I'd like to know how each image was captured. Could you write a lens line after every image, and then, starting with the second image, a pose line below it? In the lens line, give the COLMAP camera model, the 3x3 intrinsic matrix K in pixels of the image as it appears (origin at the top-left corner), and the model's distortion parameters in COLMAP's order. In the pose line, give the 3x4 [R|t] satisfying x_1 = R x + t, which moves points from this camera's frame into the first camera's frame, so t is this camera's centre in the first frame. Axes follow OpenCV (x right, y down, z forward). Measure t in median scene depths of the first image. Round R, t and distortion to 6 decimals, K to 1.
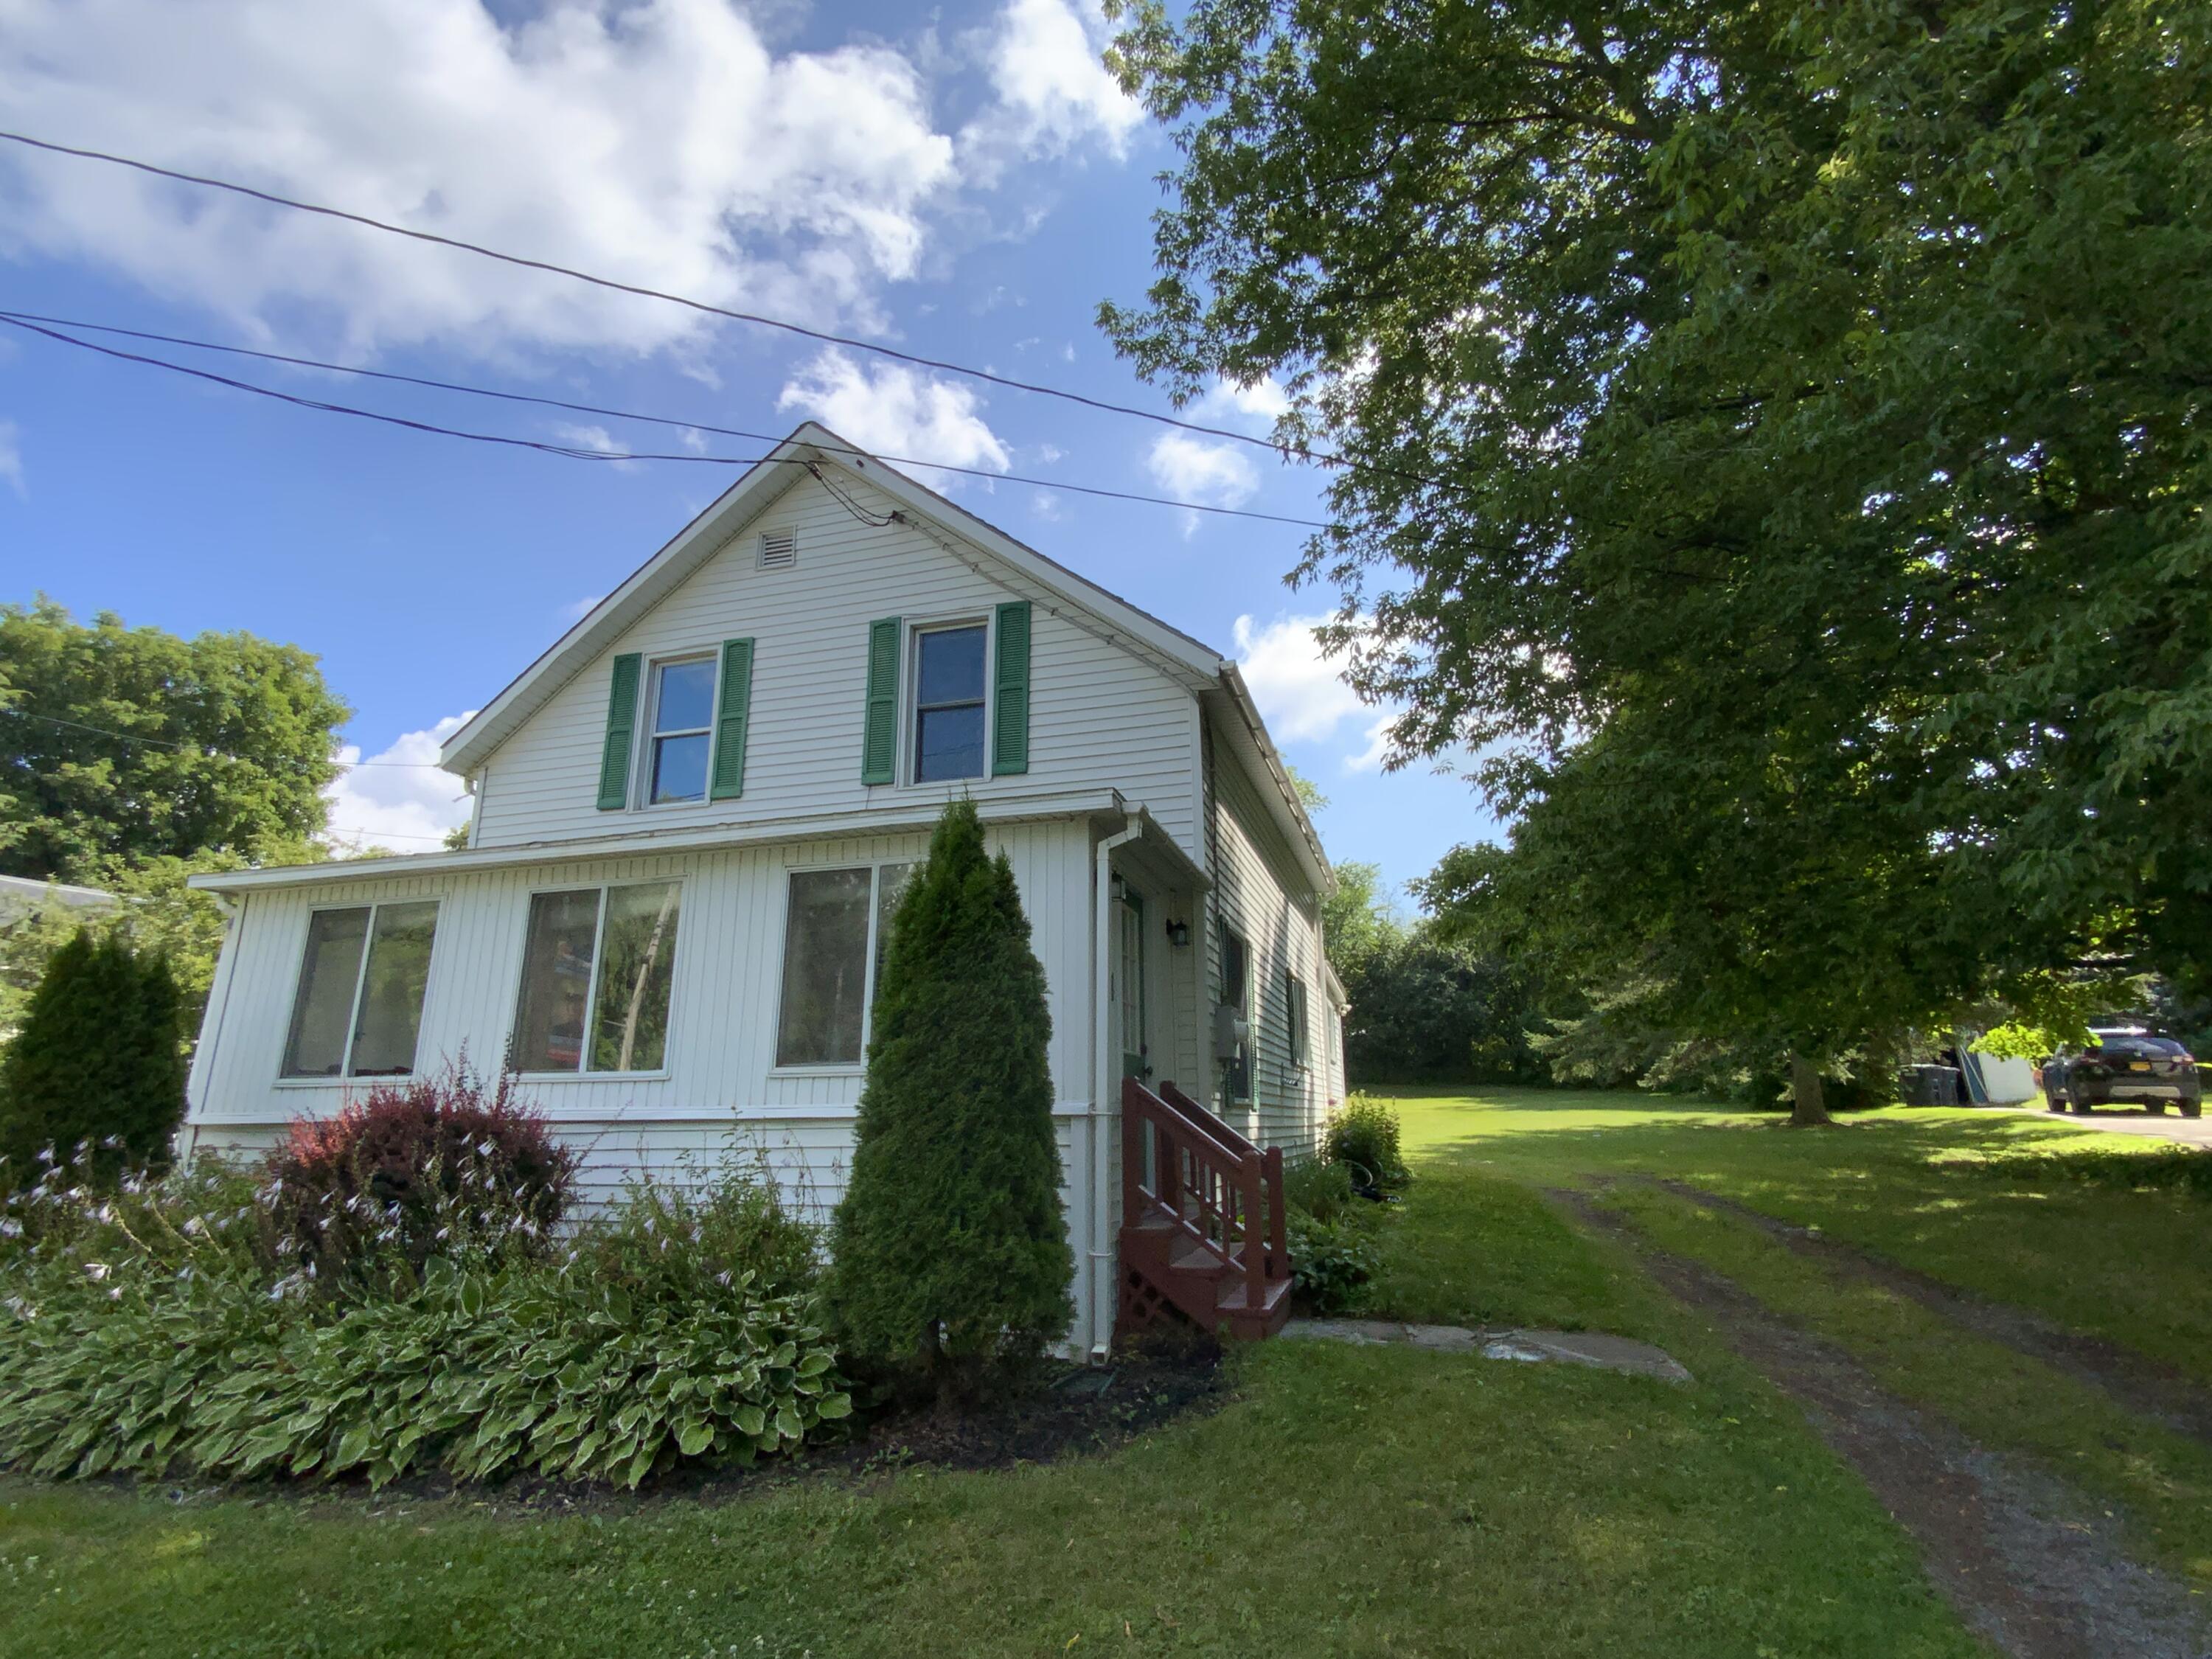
lens RADIAL K [[1077.8, 0, 1086.2], [0, 1077.8, 832.4], [0, 0, 1]] dist [0.043175, -0.028352]
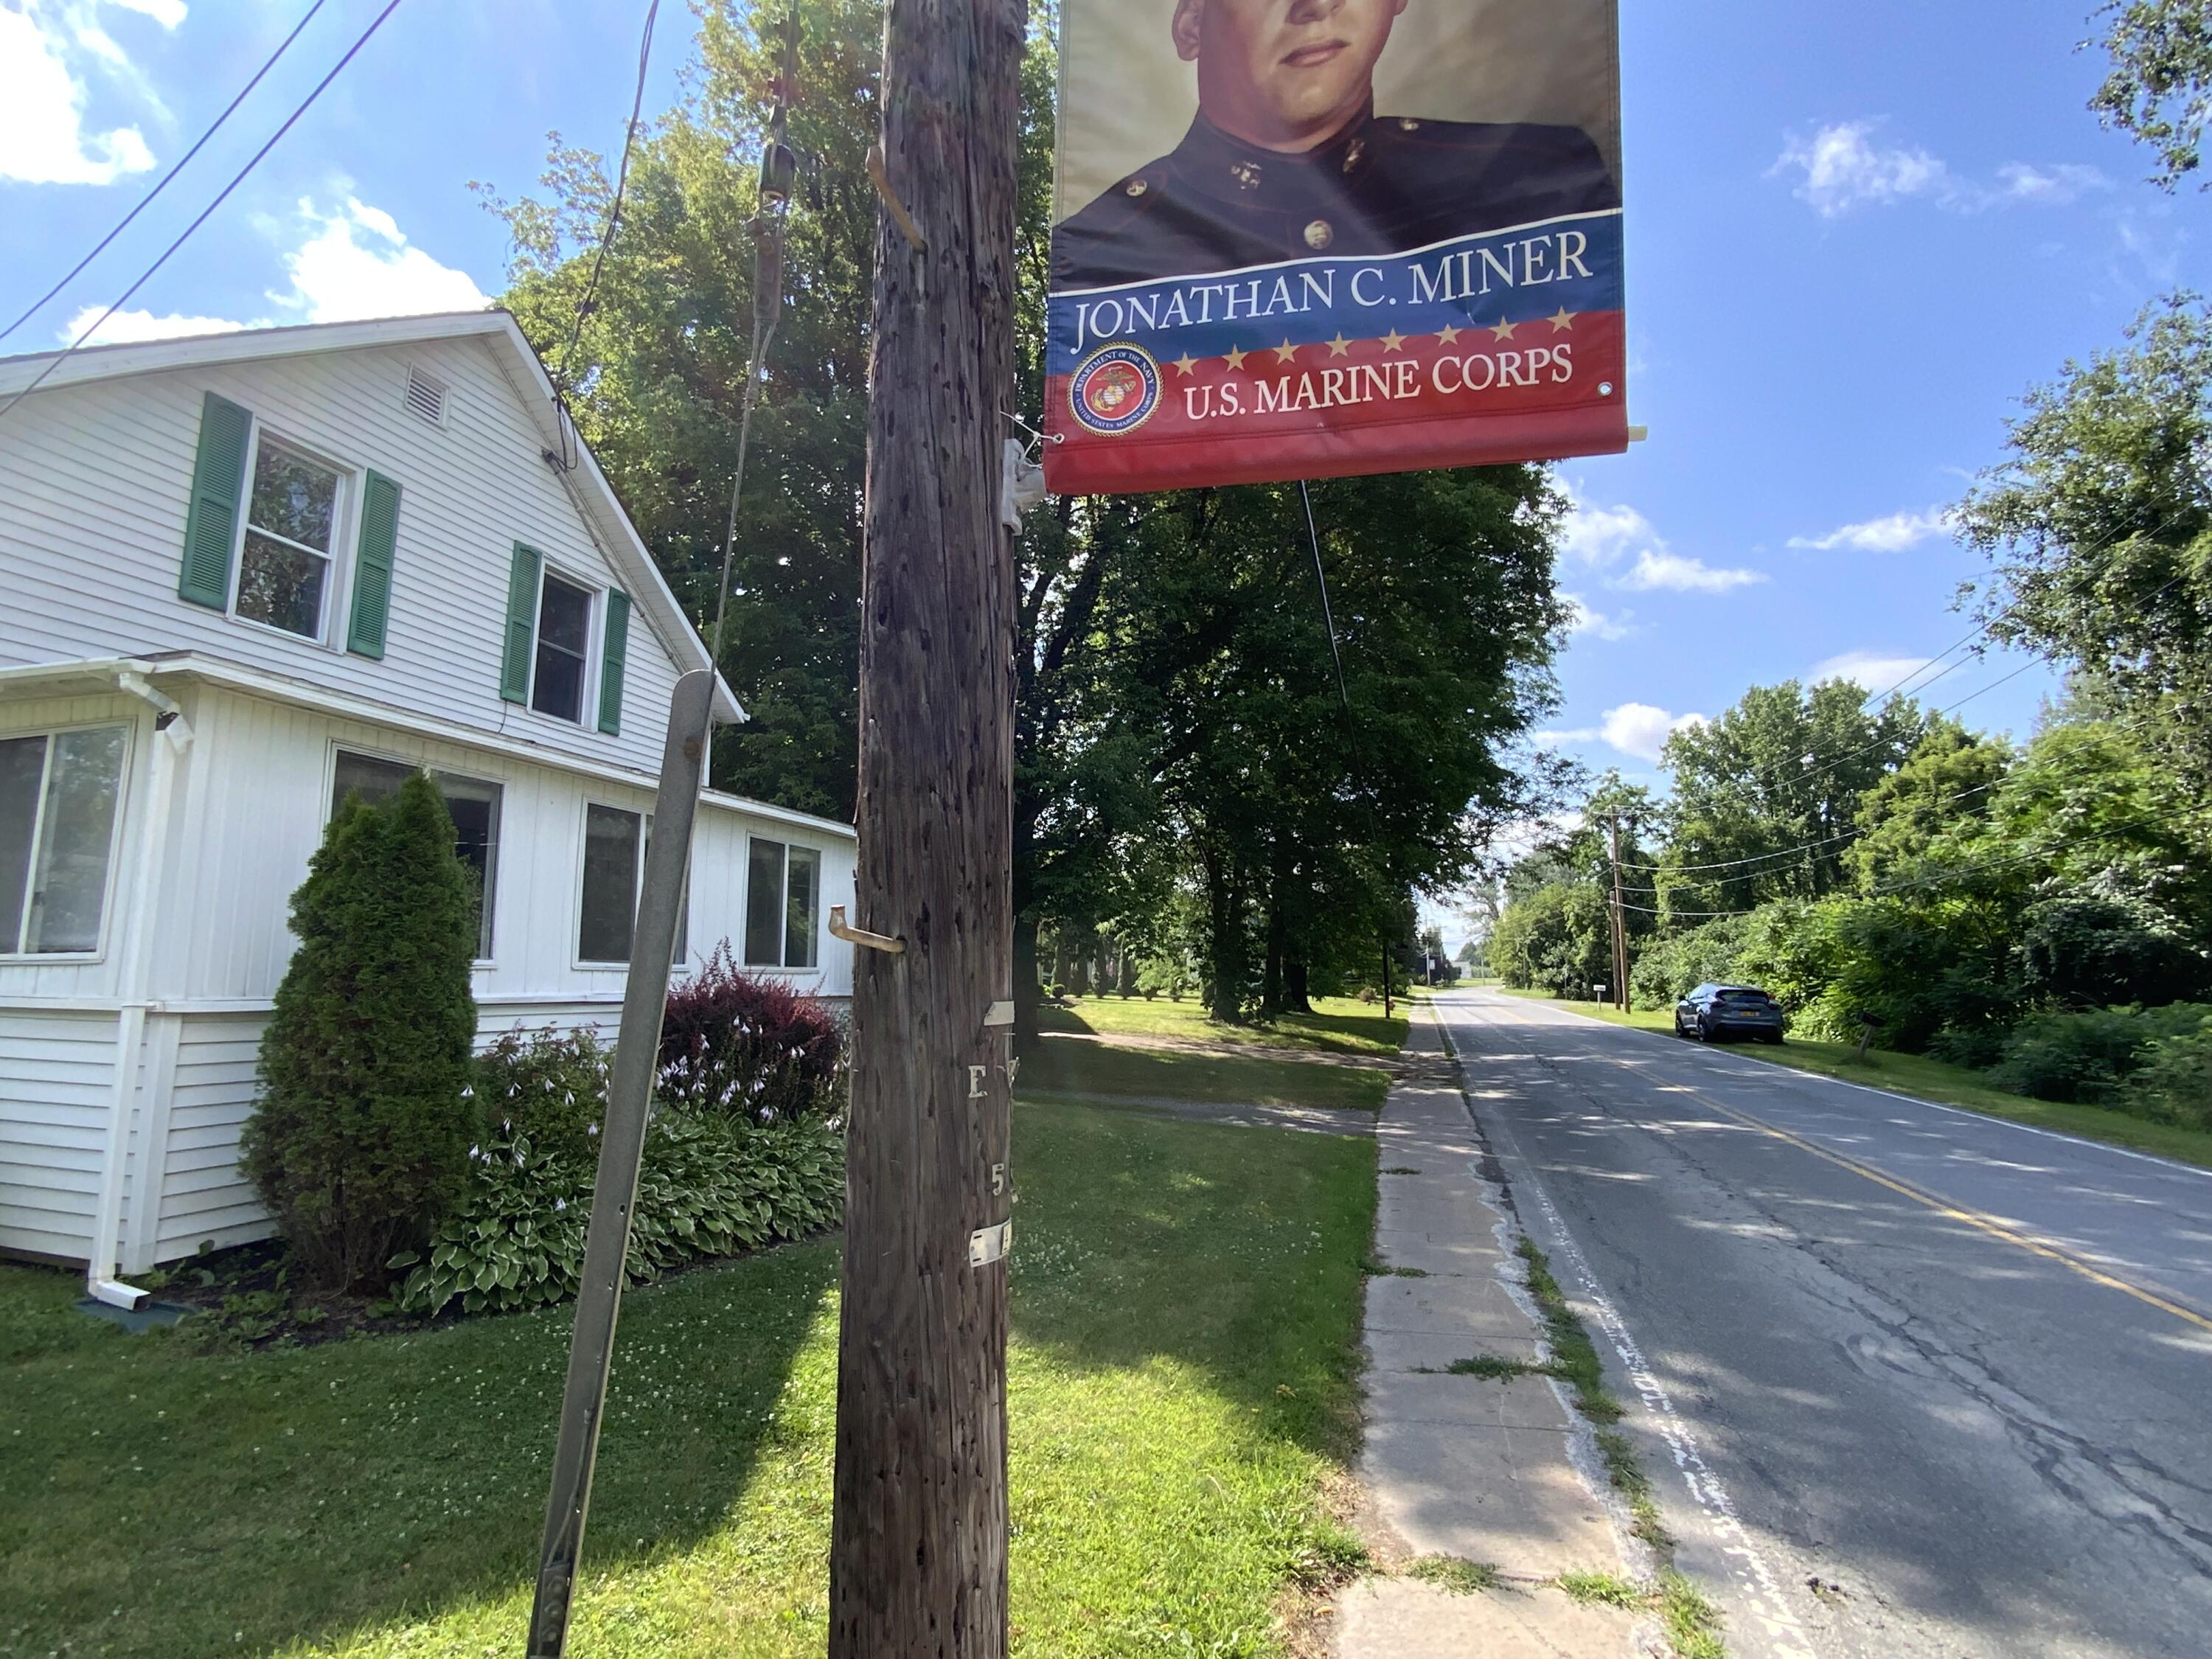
lens RADIAL K [[1060.4, 0, 1112.4], [0, 1060.4, 836.2], [0, 0, 1]] dist [0.016496, -0.027512]
pose [[0.007214, 0.145109, 0.989389, -1.938678], [-0.249990, 0.958260, -0.138720, 0.130840], [-0.968222, -0.246336, 0.043189, 0.533905]]
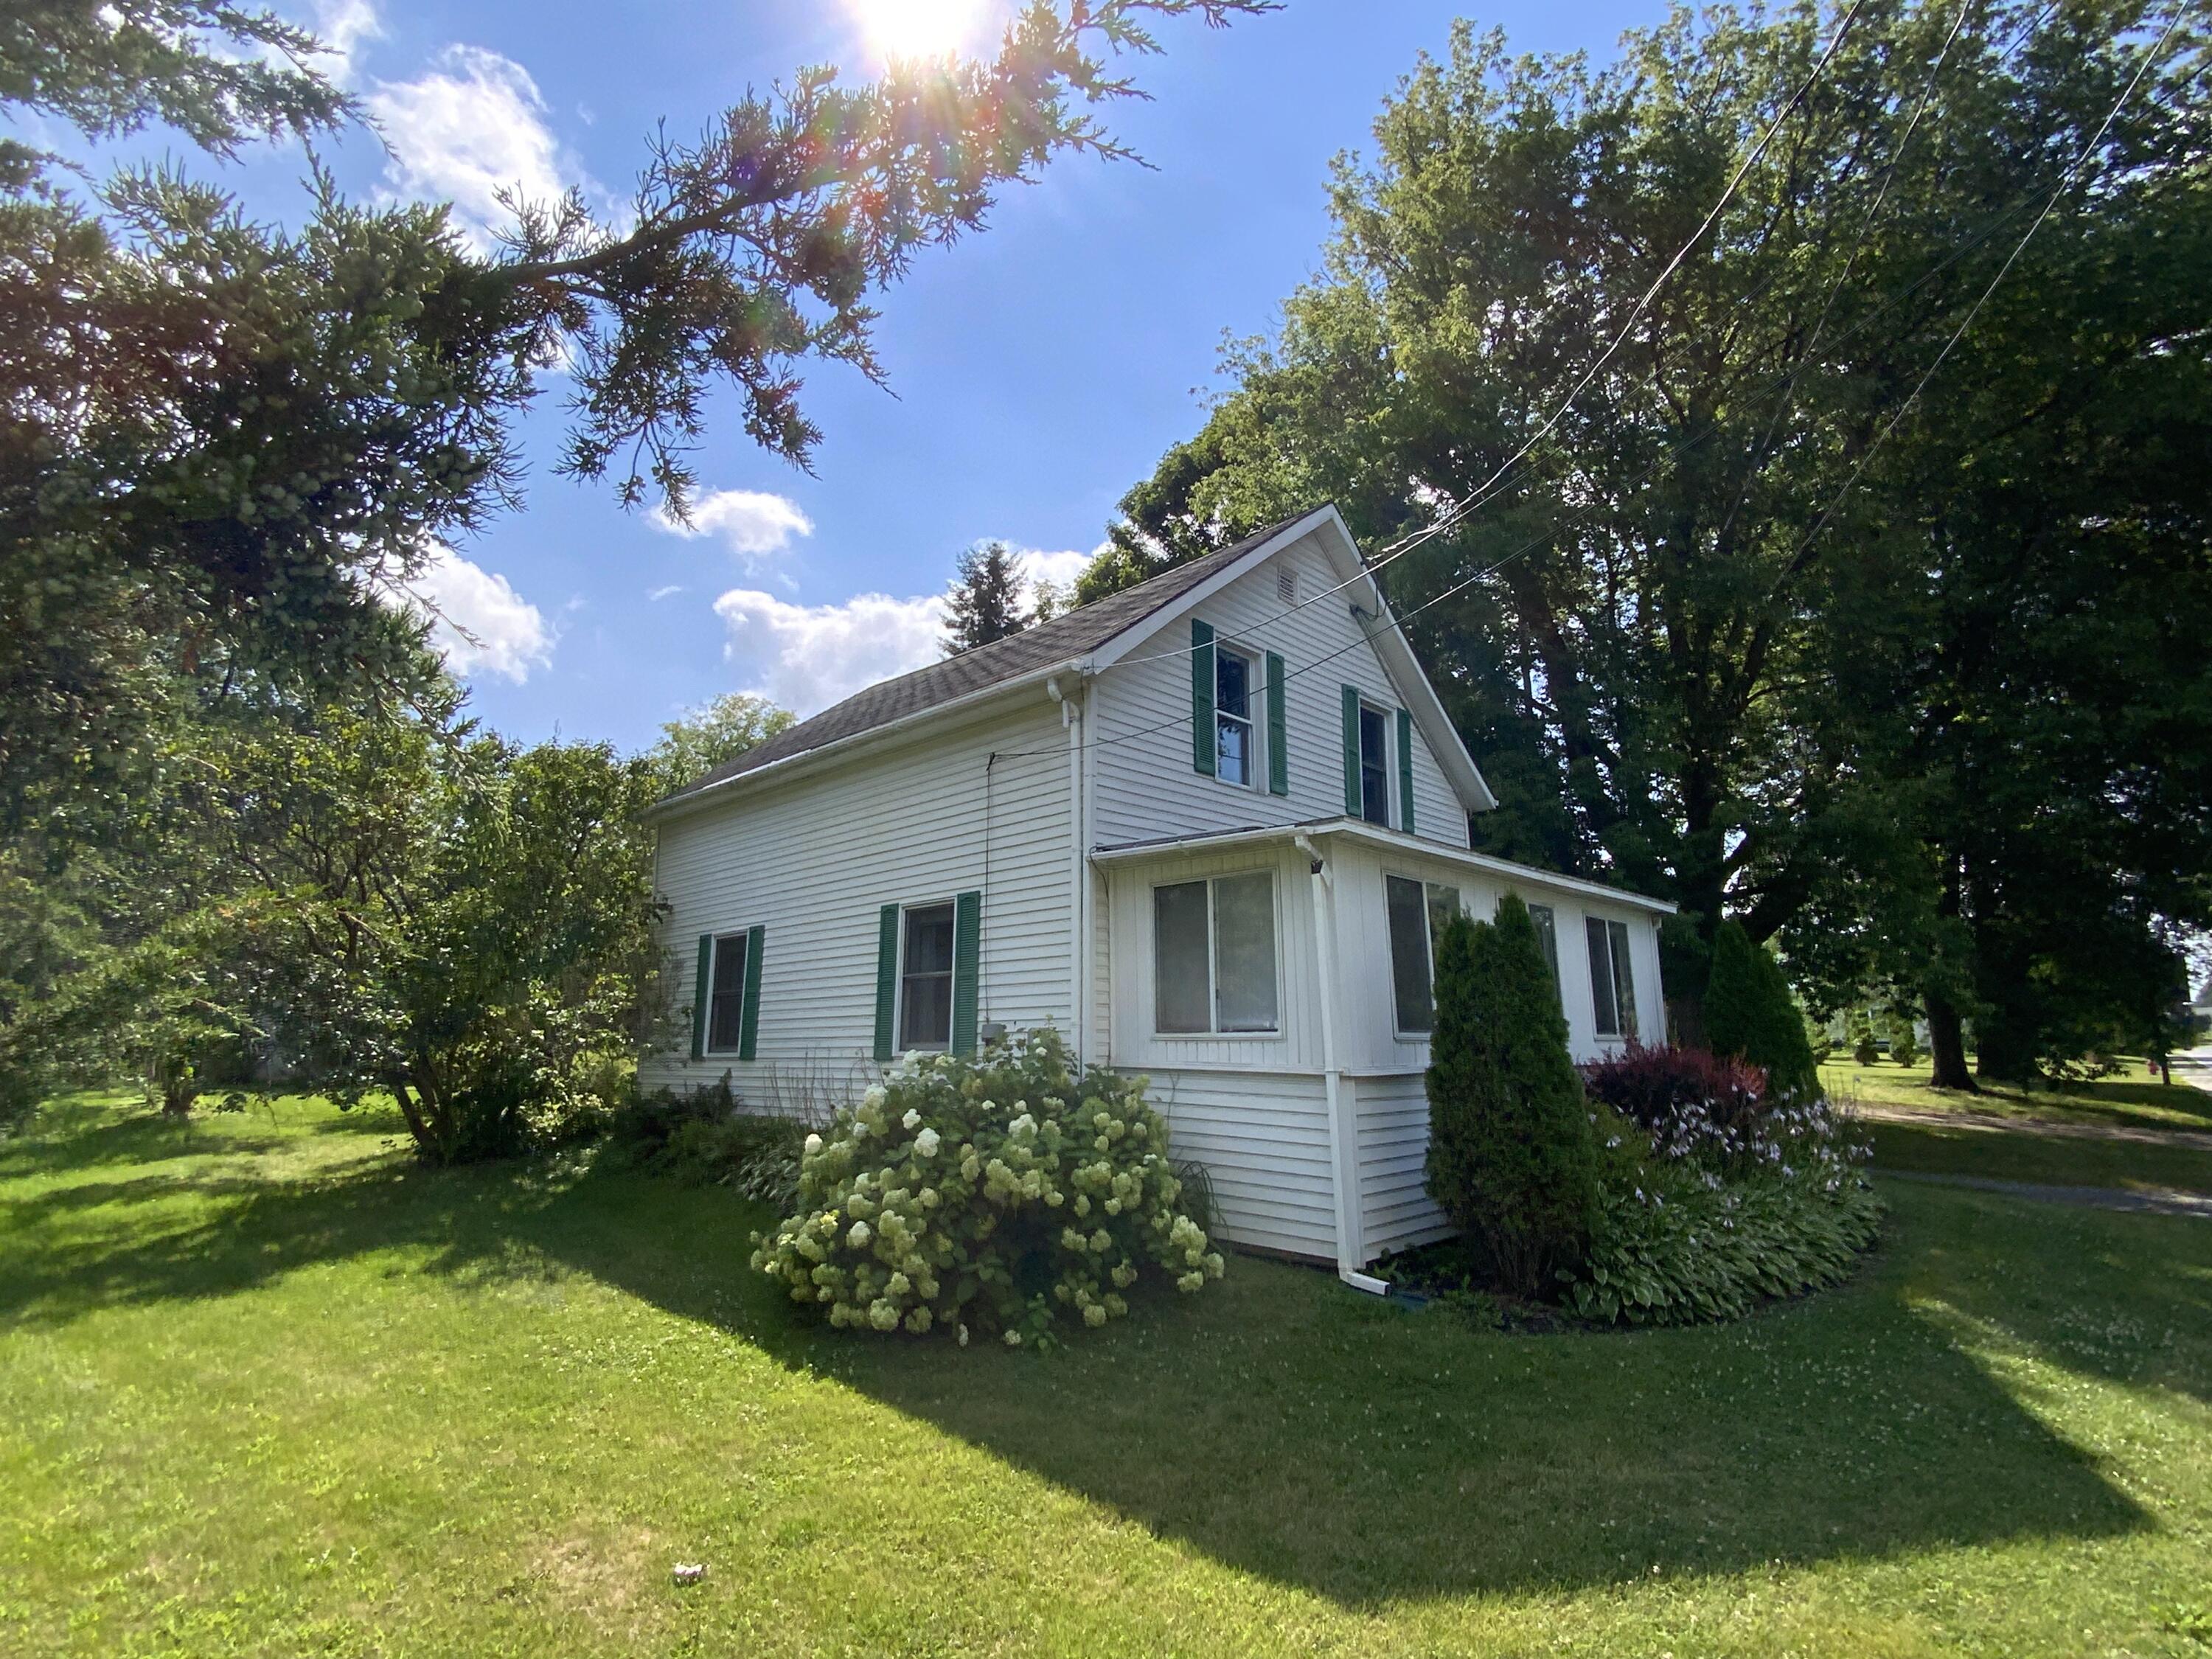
lens RADIAL K [[1077.8, 0, 1086.2], [0, 1077.8, 832.4], [0, 0, 1]] dist [0.043175, -0.028352]
pose [[0.453799, 0.175461, 0.873659, -2.349327], [-0.216559, 0.972745, -0.082876, 0.245346], [-0.864389, -0.151590, 0.479428, 1.019172]]
